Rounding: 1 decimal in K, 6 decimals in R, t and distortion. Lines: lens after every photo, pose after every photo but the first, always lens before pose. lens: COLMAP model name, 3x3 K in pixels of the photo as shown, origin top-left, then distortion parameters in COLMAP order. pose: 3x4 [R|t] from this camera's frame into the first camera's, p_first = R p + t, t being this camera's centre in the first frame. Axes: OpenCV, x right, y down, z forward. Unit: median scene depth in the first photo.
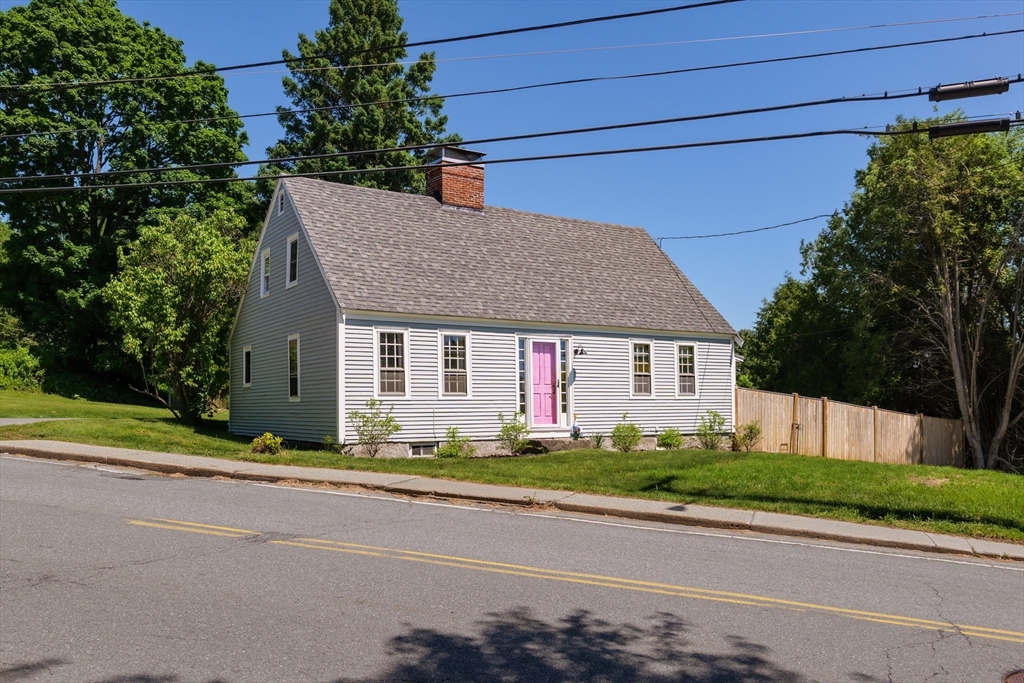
lens RADIAL K [[821.4, 0, 512.0], [0, 821.4, 341.5], [0, 0, 1]] dist [-0.002028, 0.000580]
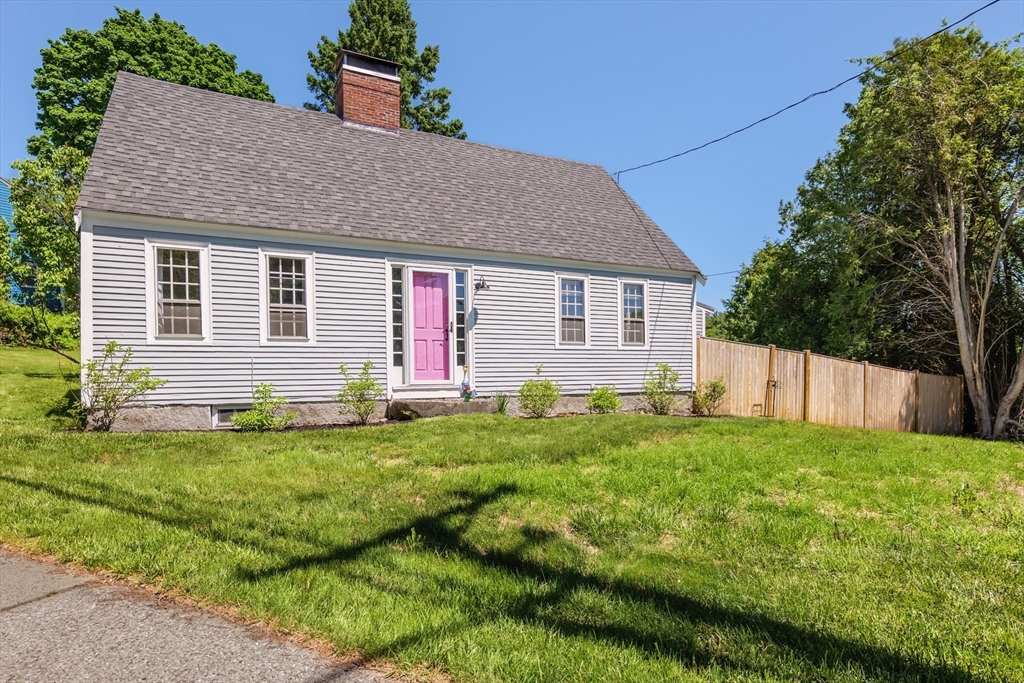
lens RADIAL K [[583.1, 0, 513.3], [0, 583.1, 353.9], [0, 0, 1]] dist [-0.001414, 0.000196]
pose [[0.996400, -0.002074, -0.084754, 0.140020], [0.006523, 0.998613, 0.052253, 0.042224], [0.084528, -0.052618, 0.995031, 0.407772]]
